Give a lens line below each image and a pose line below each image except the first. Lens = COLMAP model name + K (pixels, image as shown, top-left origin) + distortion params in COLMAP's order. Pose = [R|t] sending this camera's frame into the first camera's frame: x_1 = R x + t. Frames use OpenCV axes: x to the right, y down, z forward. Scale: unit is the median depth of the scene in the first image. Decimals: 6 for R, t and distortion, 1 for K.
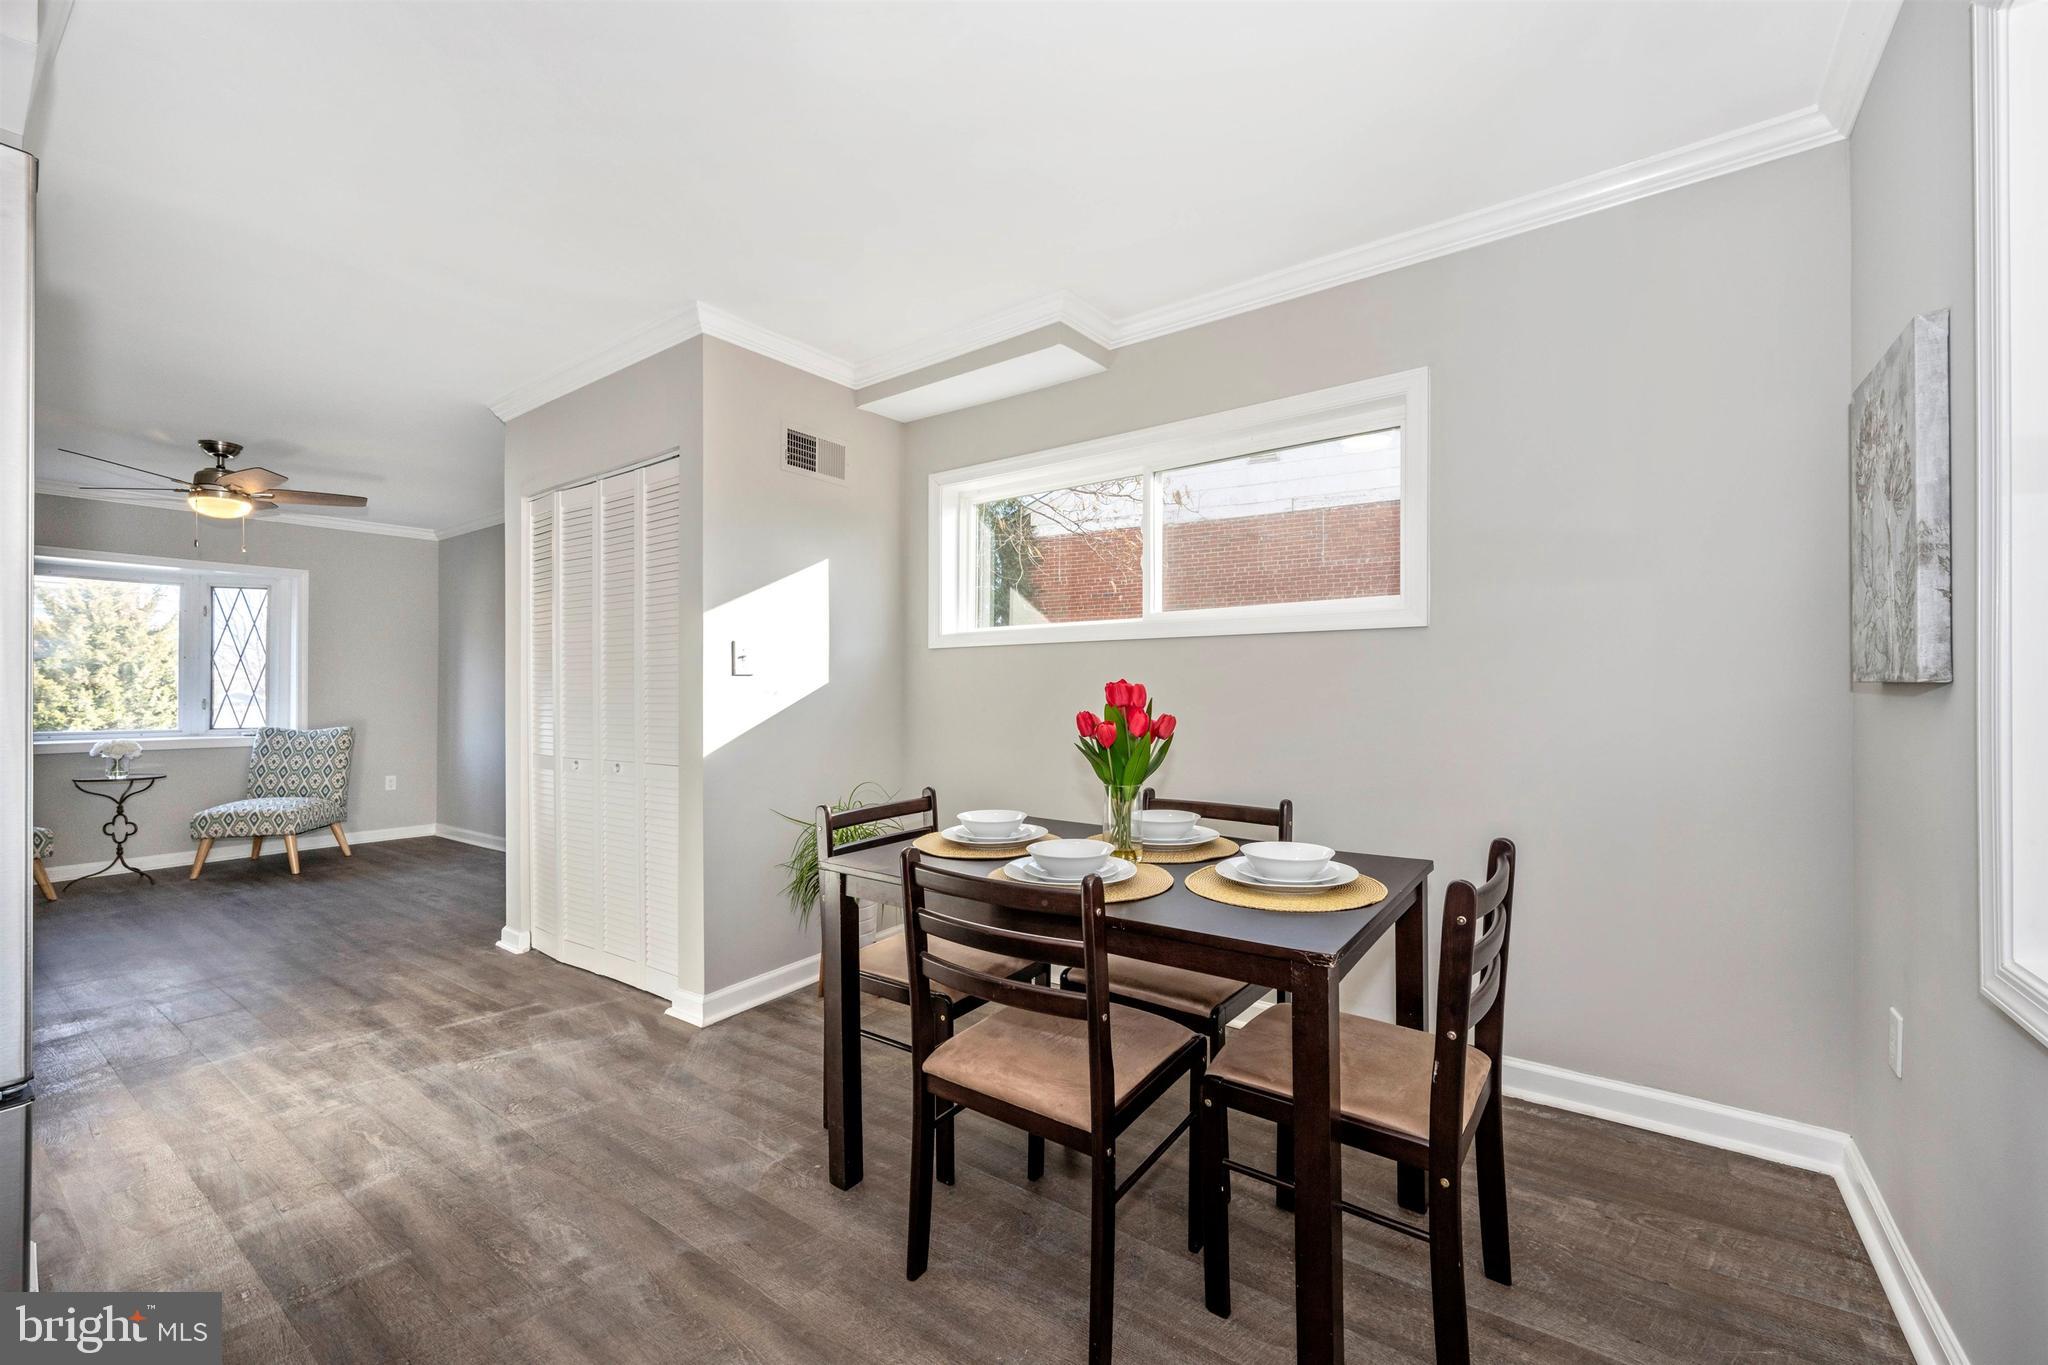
lens RADIAL K [[821.5, 0, 1015.1], [0, 821.5, 683.4], [0, 0, 1]] dist [-0.001199, -0.000213]
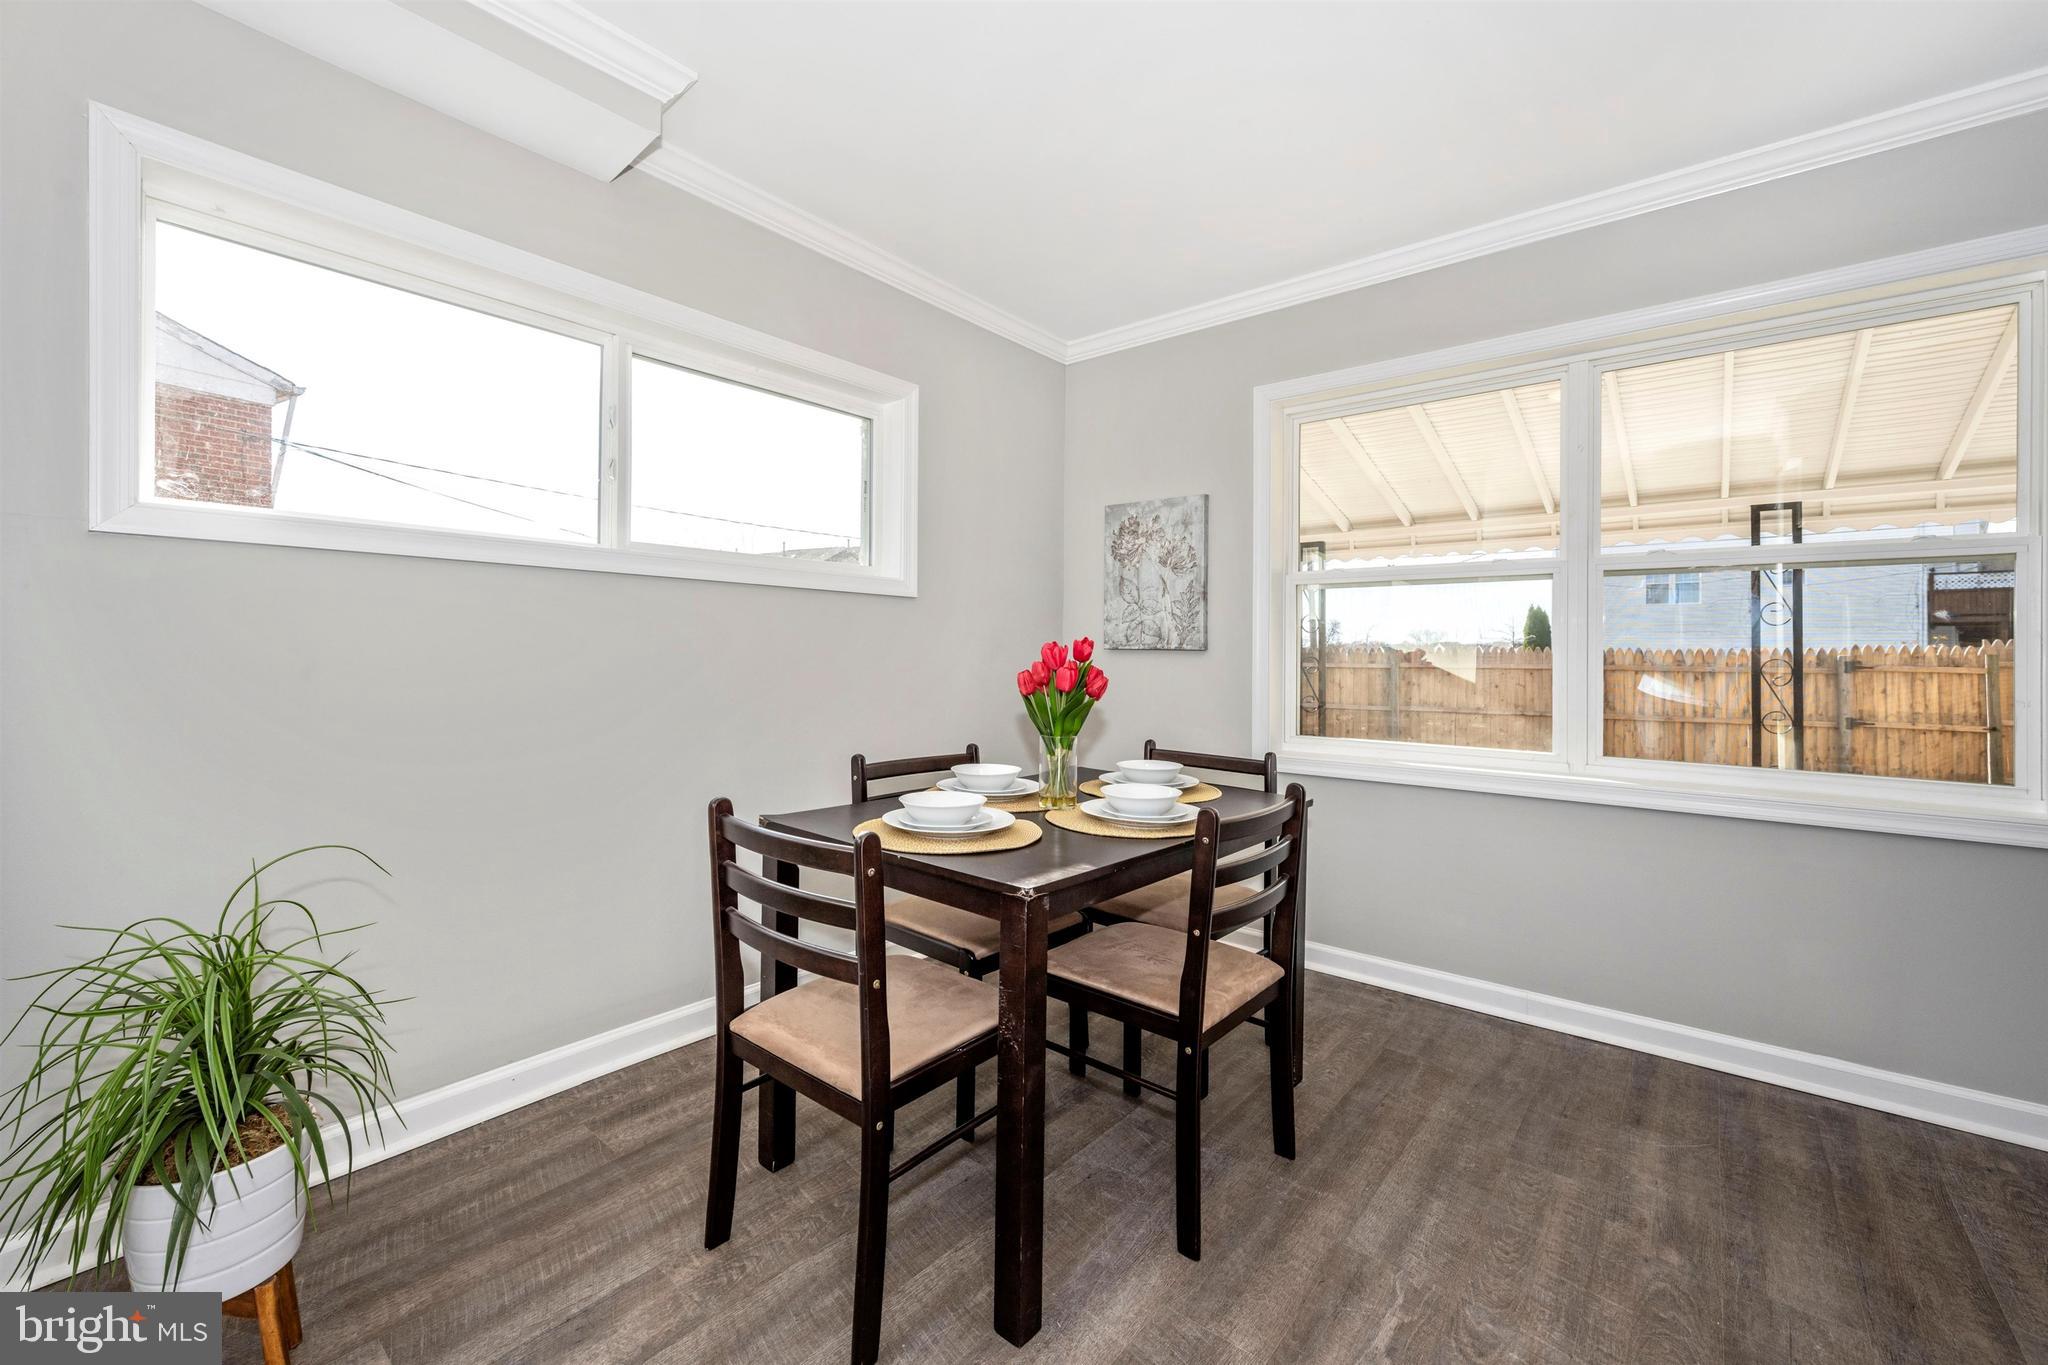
lens RADIAL K [[842.9, 0, 1019.3], [0, 842.9, 653.4], [0, 0, 1]] dist [-0.000748, -0.000196]
pose [[0.052123, 0.006249, 0.998621, -0.646828], [-0.021895, 0.999747, -0.005114, 0.015526], [-0.998401, -0.021599, 0.052247, 0.673927]]
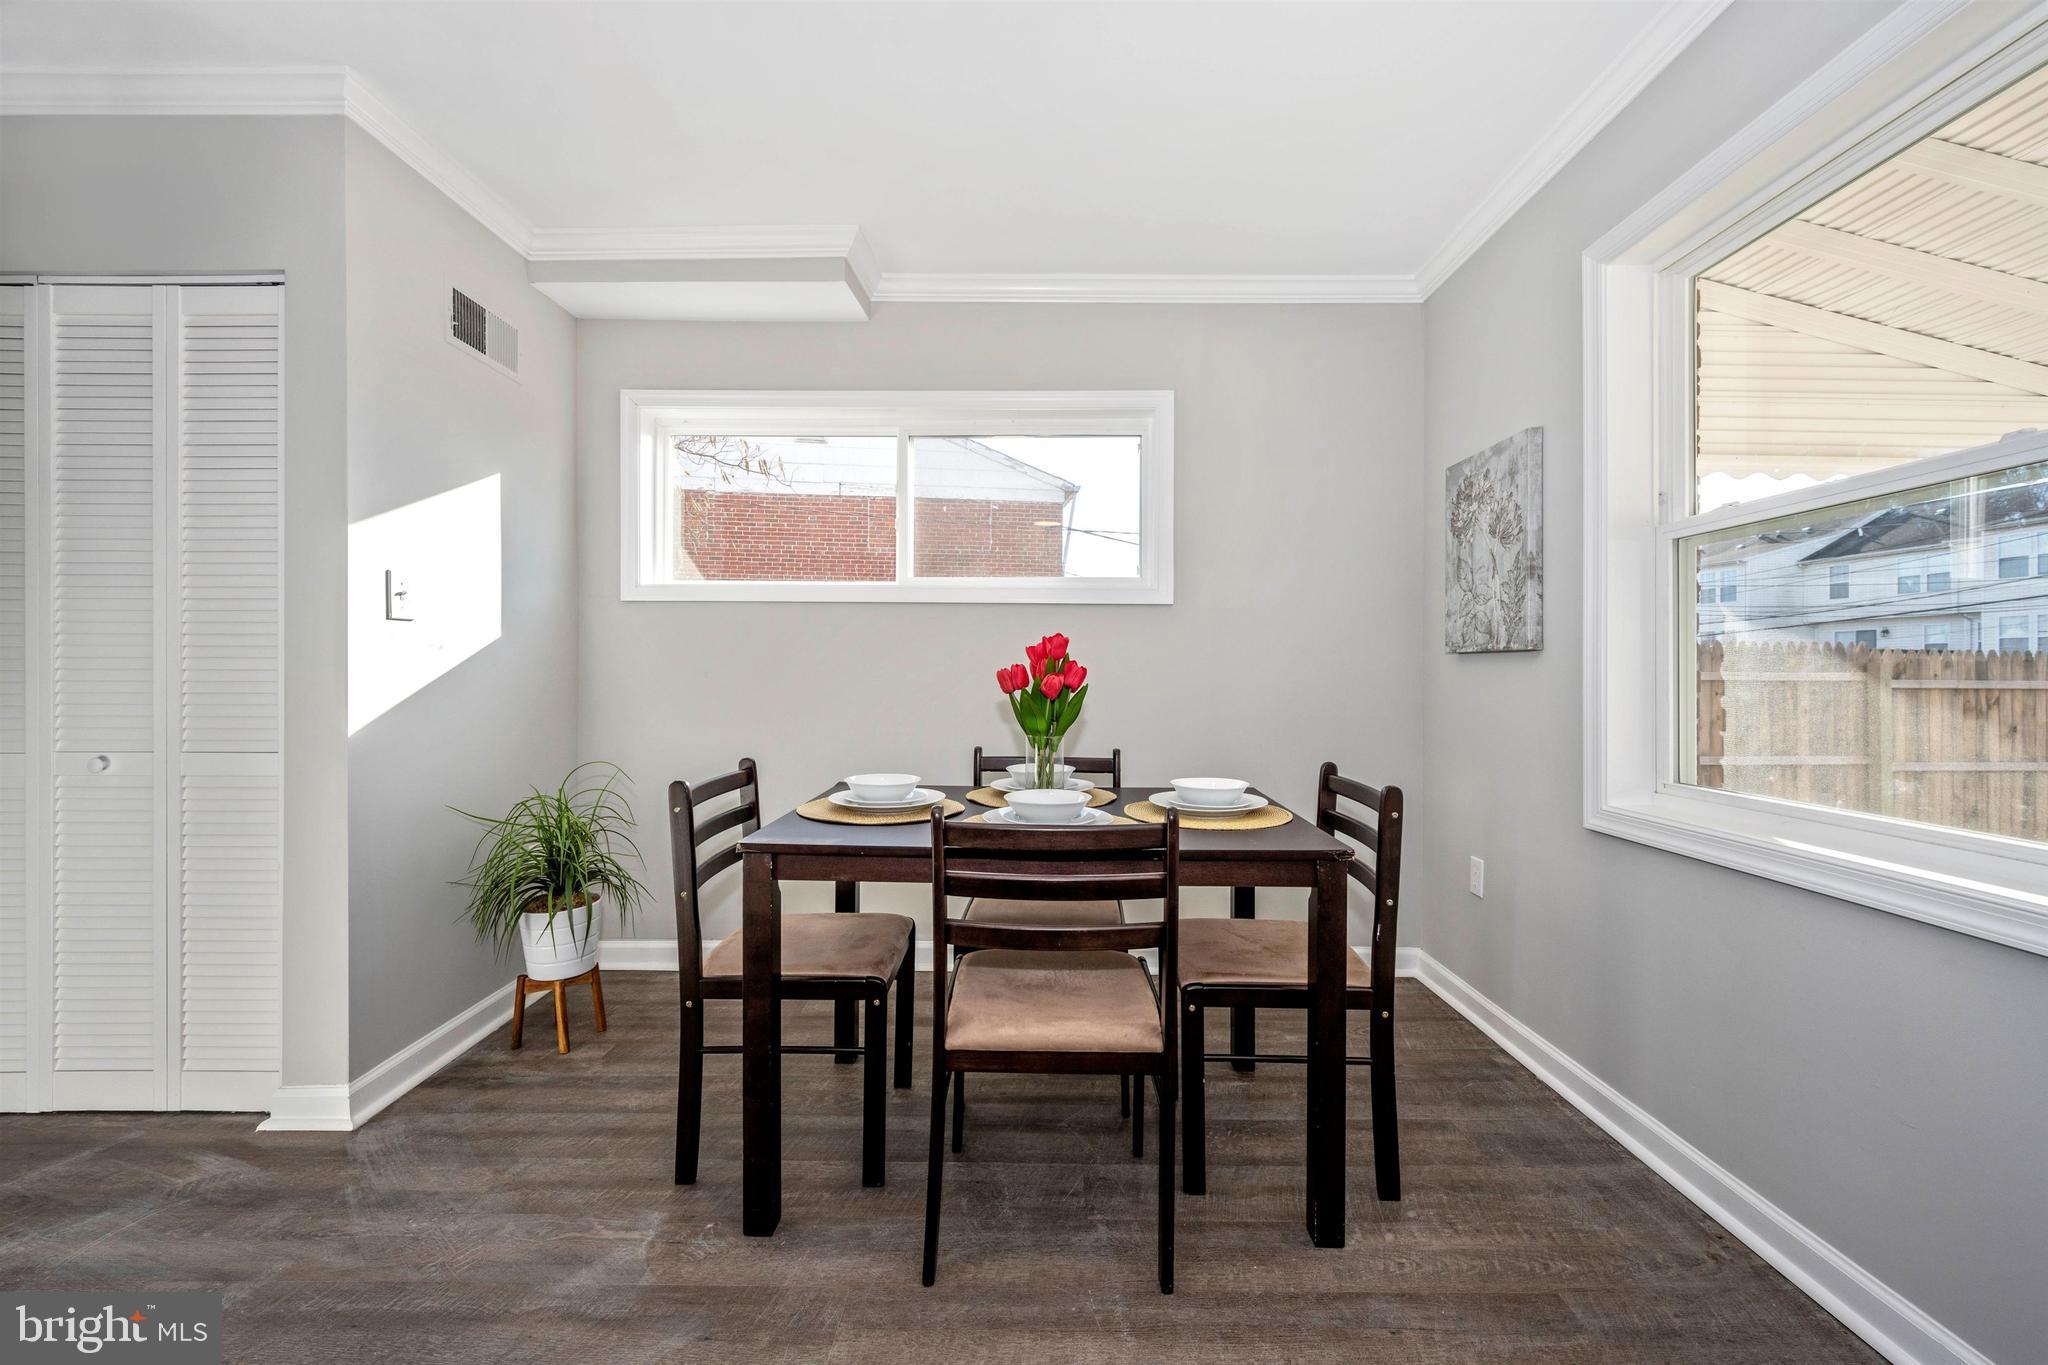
lens RADIAL K [[826.5, 0, 1025.3], [0, 826.5, 669.4], [0, 0, 1]] dist [-0.002488, 0.000040]
pose [[0.811418, 0.013512, 0.584309, -0.332350], [-0.015264, 0.999882, -0.001924, 0.027683], [-0.584266, -0.007358, 0.811529, 0.117212]]
